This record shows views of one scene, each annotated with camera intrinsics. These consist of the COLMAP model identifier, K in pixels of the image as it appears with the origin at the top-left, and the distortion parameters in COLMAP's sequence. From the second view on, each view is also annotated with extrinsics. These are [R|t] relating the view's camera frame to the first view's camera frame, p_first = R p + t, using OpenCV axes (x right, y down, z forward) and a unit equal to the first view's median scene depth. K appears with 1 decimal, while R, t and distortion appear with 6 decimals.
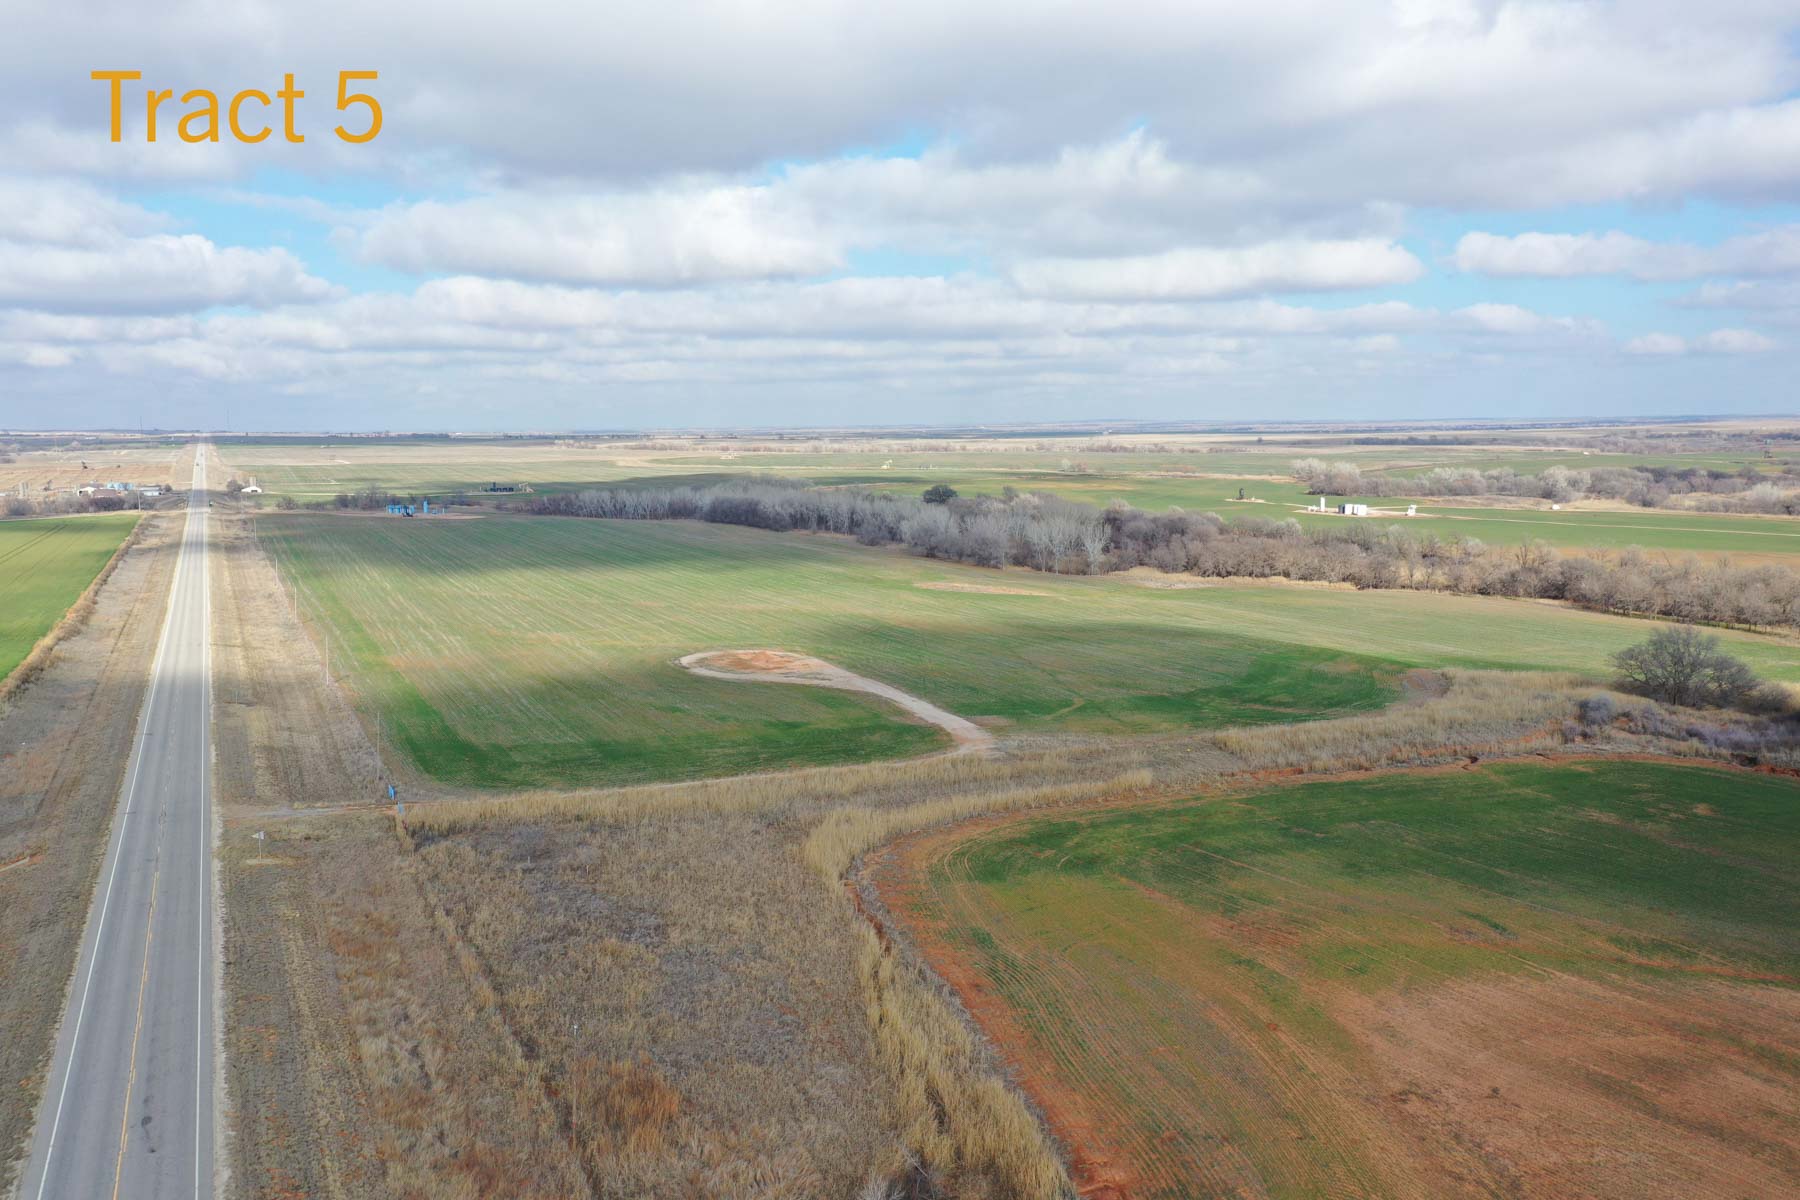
lens RADIAL K [[1450.5, 0, 917.8], [0, 1450.5, 604.8], [0, 0, 1]] dist [0.010618, 0.005415]
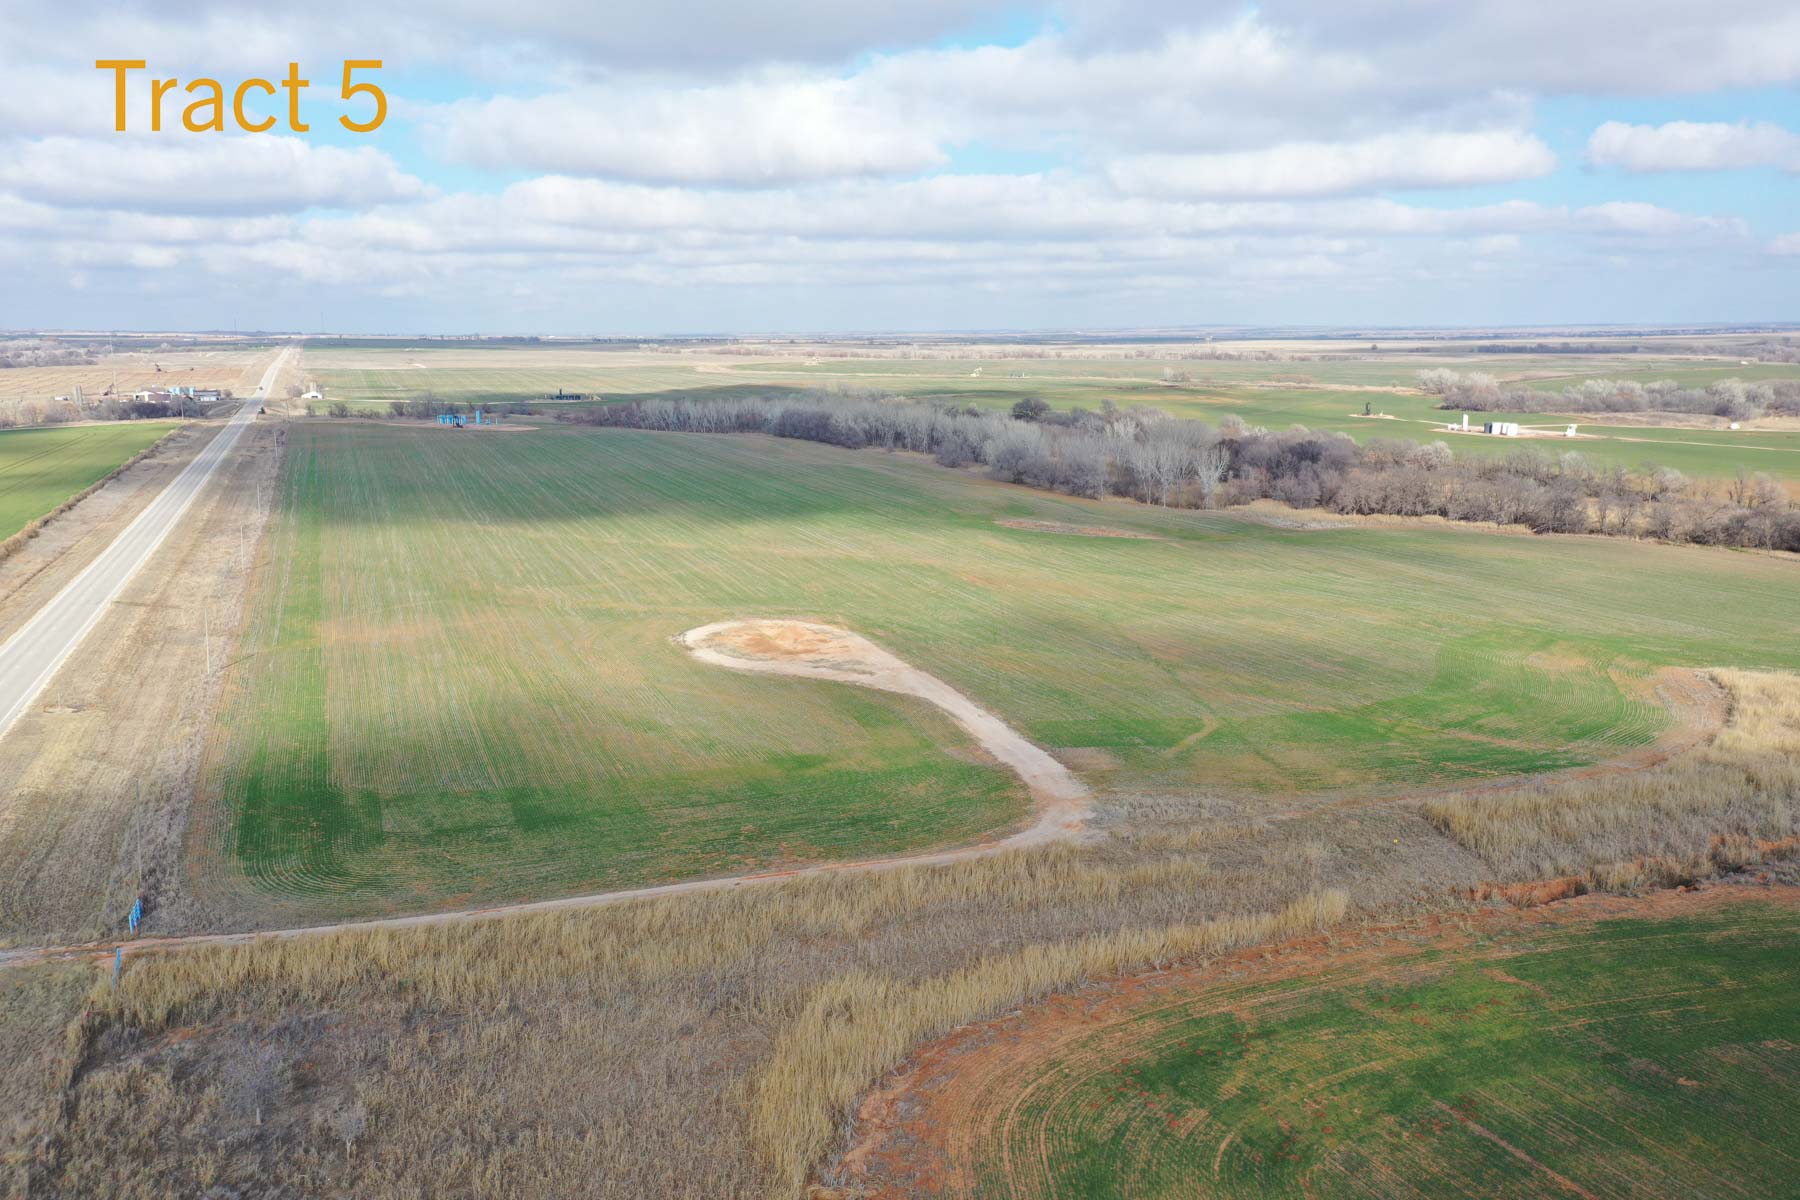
lens RADIAL K [[1446.1, 0, 936.6], [0, 1446.1, 598.4], [0, 0, 1]] dist [0.017908, 0.000877]
pose [[0.998643, 0.012800, -0.050491, 0.003407], [-0.009735, 0.998121, 0.060493, -0.010959], [0.051170, -0.059919, 0.996891, 0.086538]]
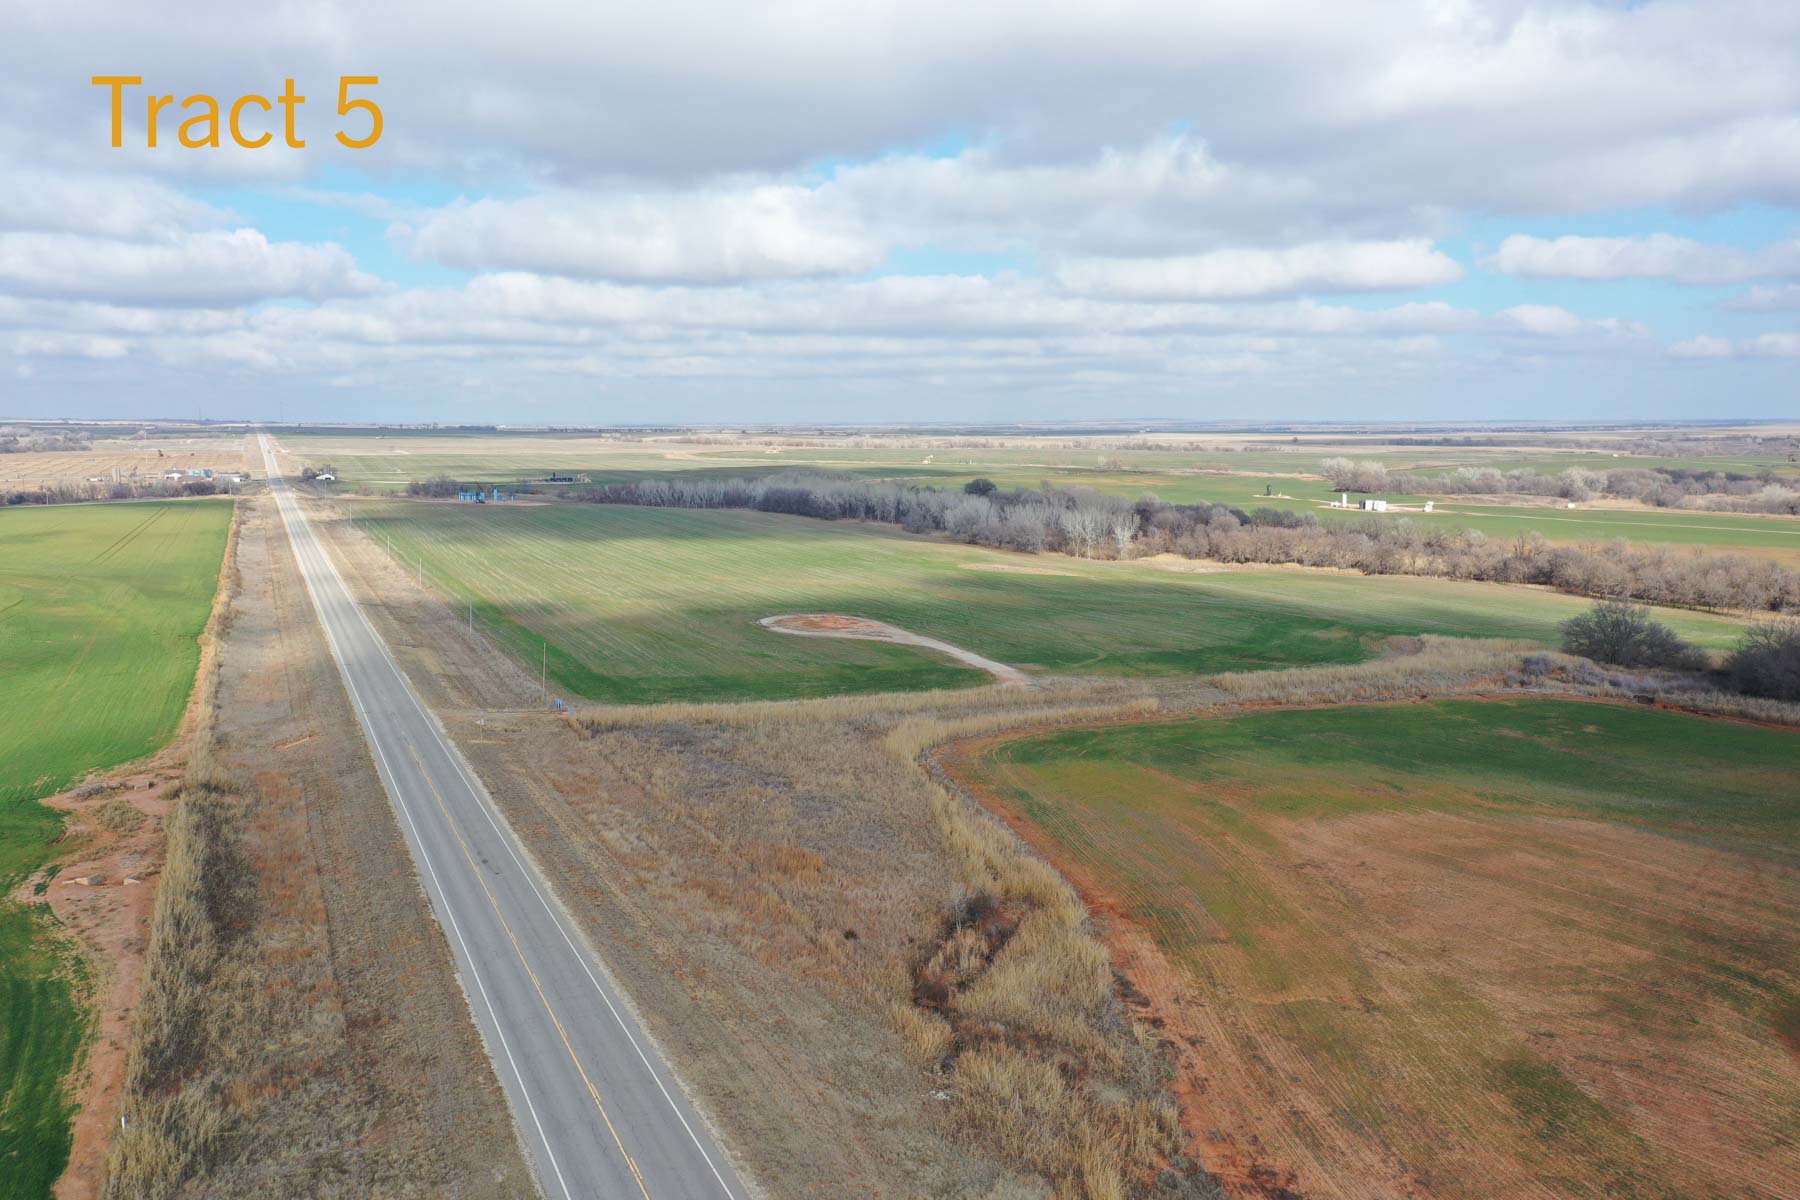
lens RADIAL K [[1456.4, 0, 900.0], [0, 1456.4, 600.0], [0, 0, 1]] dist [0.009550, 0.001627]
pose [[0.999258, 0.013562, -0.036053, -0.003671], [-0.013620, 0.999906, -0.001365, 0.007805], [0.036031, 0.001855, 0.999349, -0.059440]]
